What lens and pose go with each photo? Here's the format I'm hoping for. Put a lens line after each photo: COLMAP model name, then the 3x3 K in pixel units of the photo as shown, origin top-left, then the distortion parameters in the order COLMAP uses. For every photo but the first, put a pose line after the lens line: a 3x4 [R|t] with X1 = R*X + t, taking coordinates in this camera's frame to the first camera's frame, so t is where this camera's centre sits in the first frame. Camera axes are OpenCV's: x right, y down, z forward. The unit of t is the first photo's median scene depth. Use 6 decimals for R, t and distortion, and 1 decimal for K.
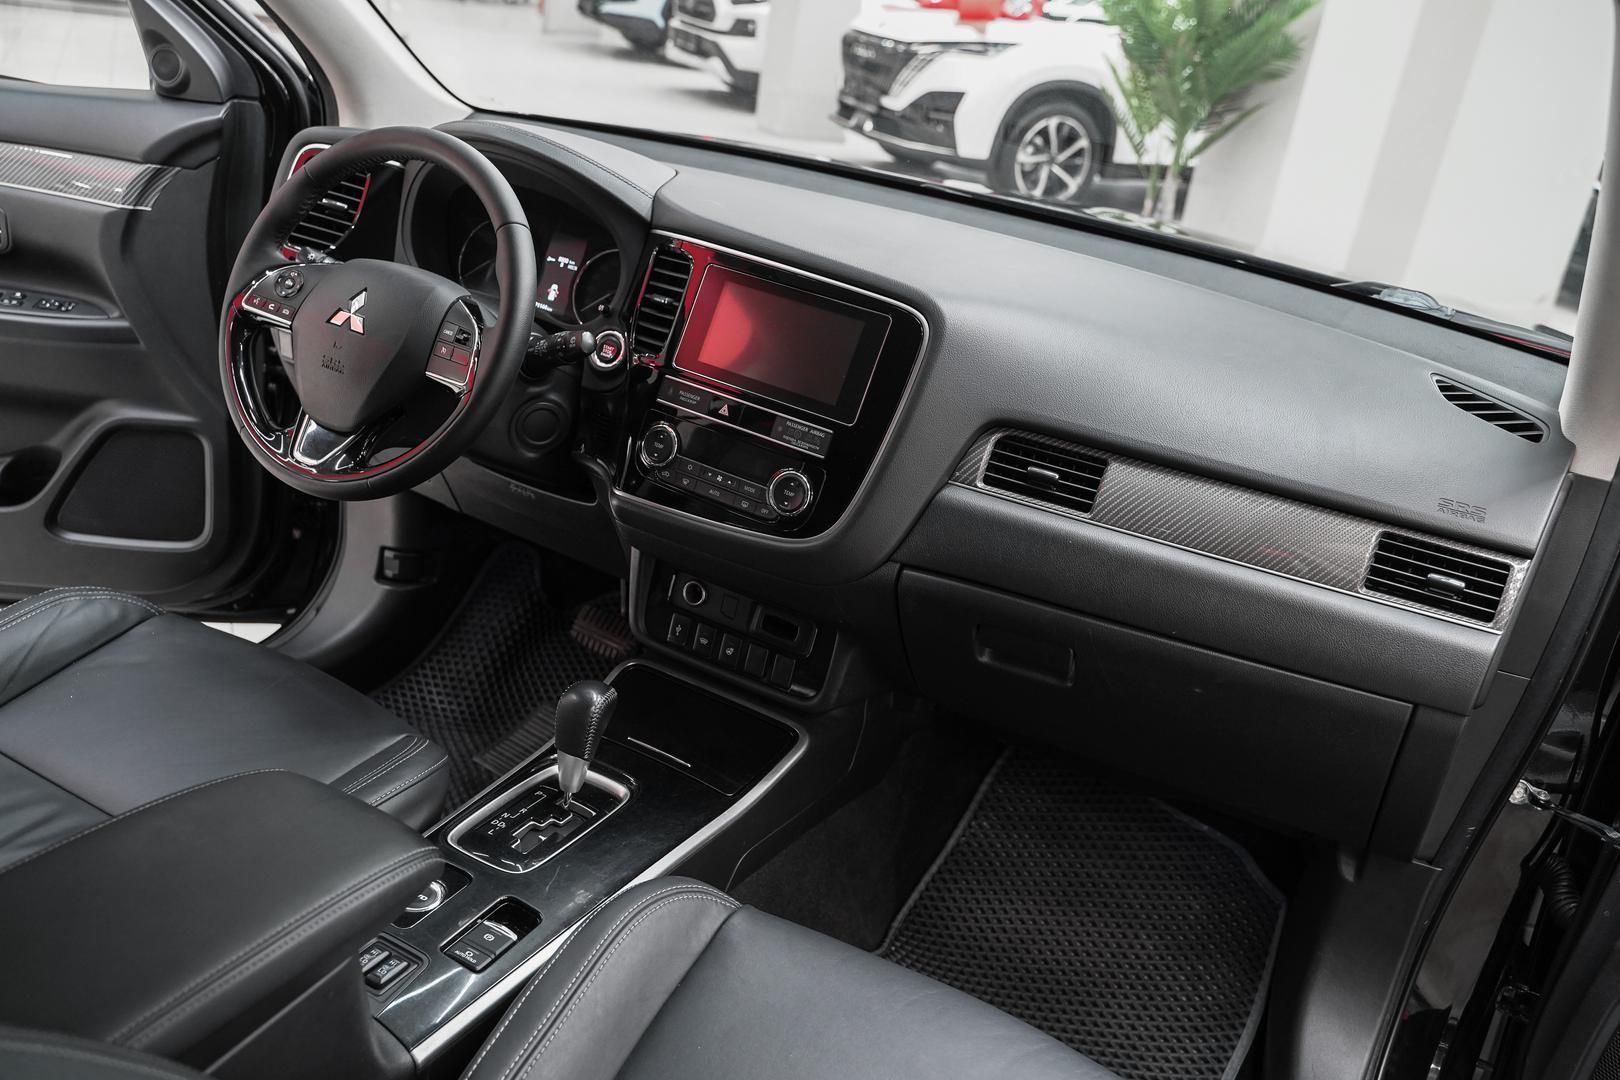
lens RADIAL K [[1344.2, 0, 781.2], [0, 1344.2, 547.1], [0, 0, 1]] dist [0.004547, -0.024312]
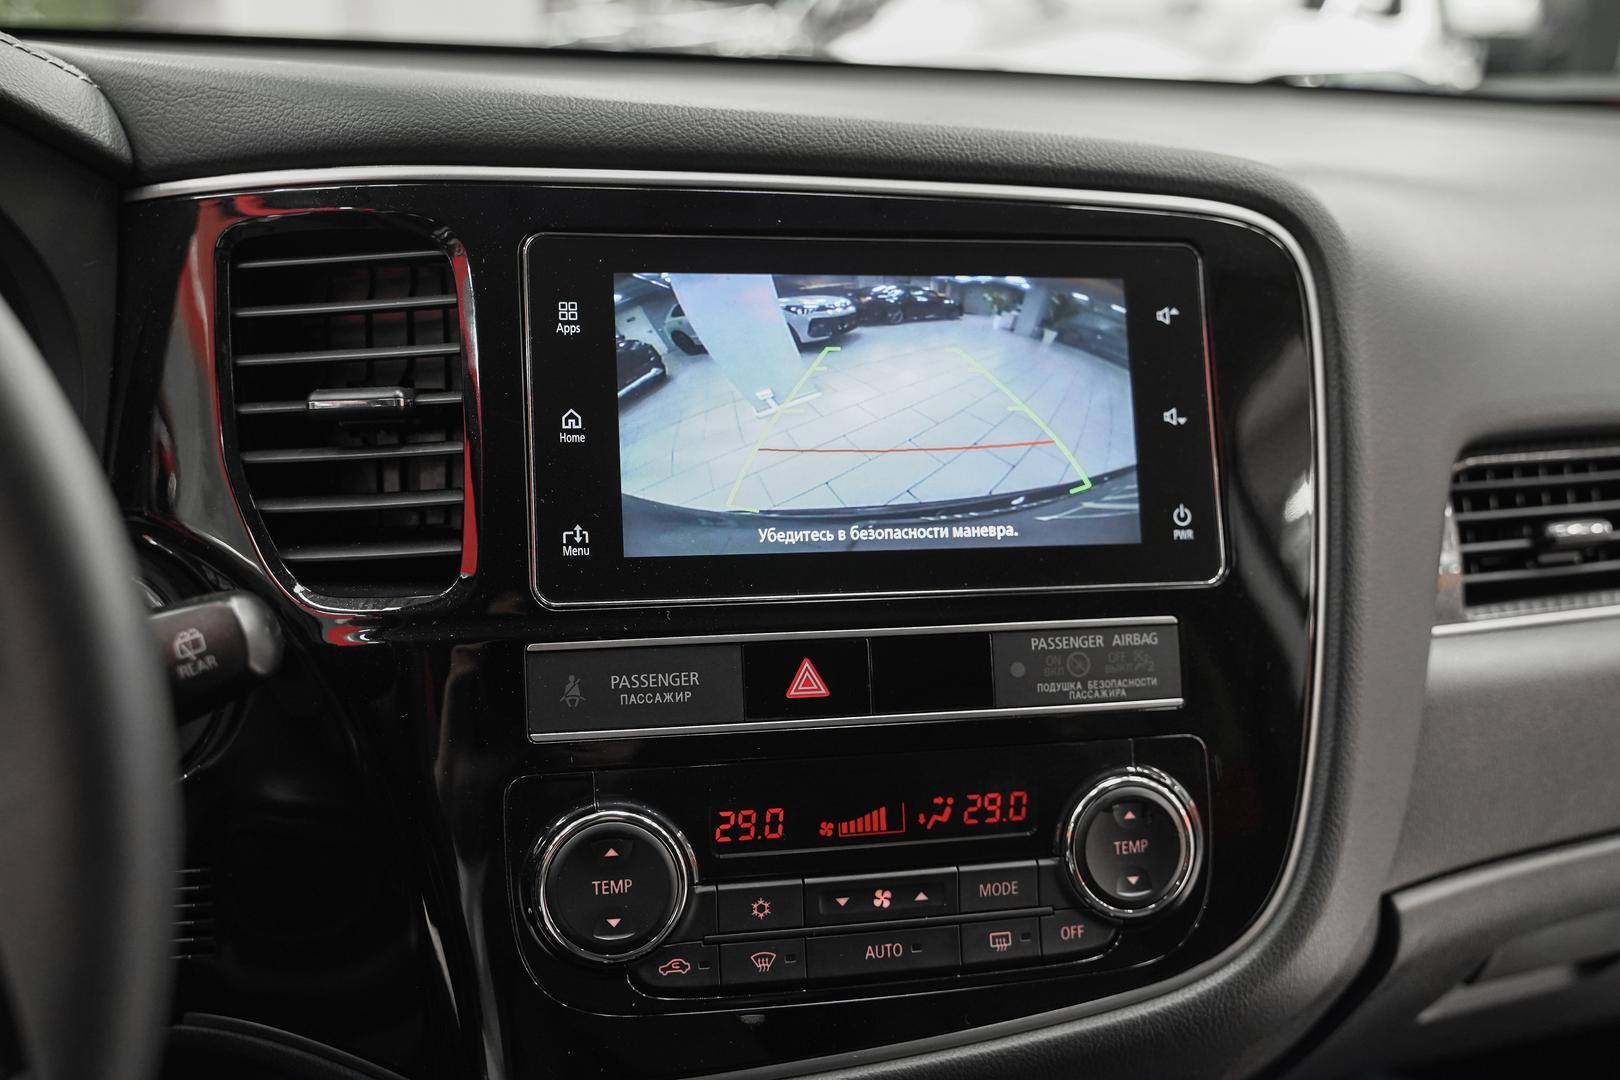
lens RADIAL K [[1665.1, 0, 813.9], [0, 1665.1, 548.8], [0, 0, 1]] dist [0.009712, 0.000000]
pose [[0.696774, -0.316615, 0.643631, -0.235026], [0.341287, 0.935567, 0.090758, -0.141725], [-0.630896, 0.156425, 0.759935, 0.624935]]
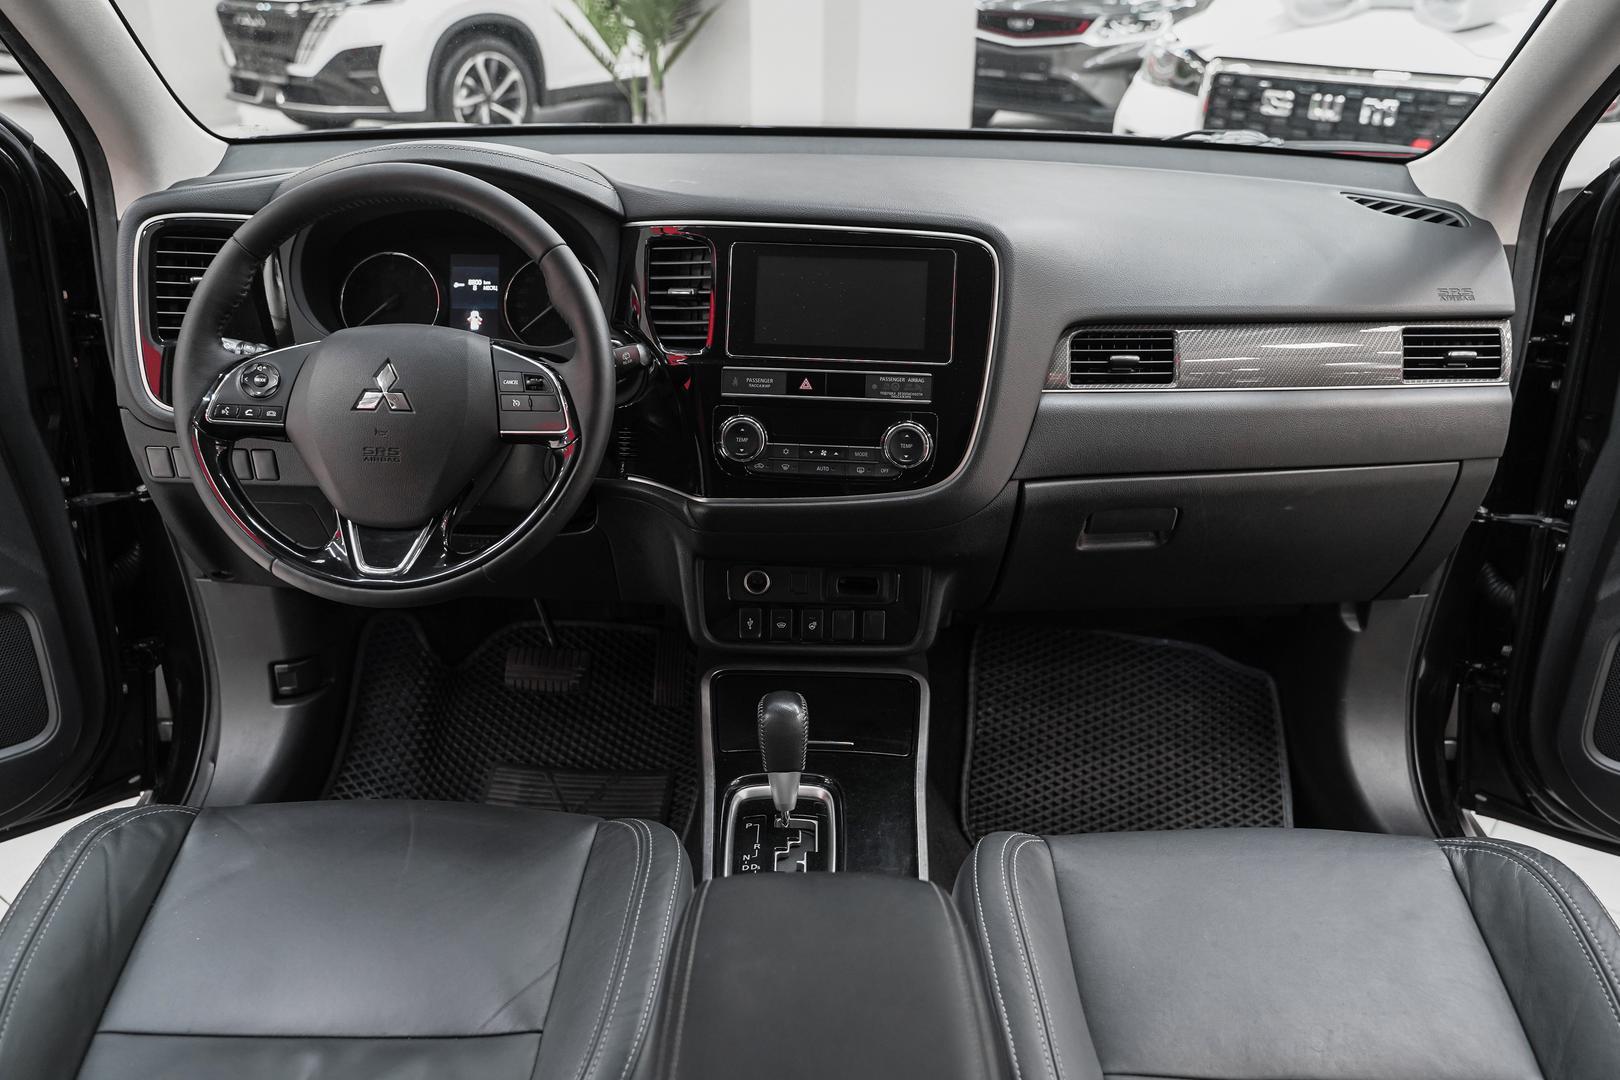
lens RADIAL K [[1344.2, 0, 802.9], [0, 1344.2, 538.8], [0, 0, 1]] dist [0.004547, -0.024312]
pose [[0.873782, -0.307485, 0.376772, -0.388161], [0.291585, 0.951290, 0.100128, -0.081900], [-0.389208, 0.022371, 0.920878, 0.095850]]
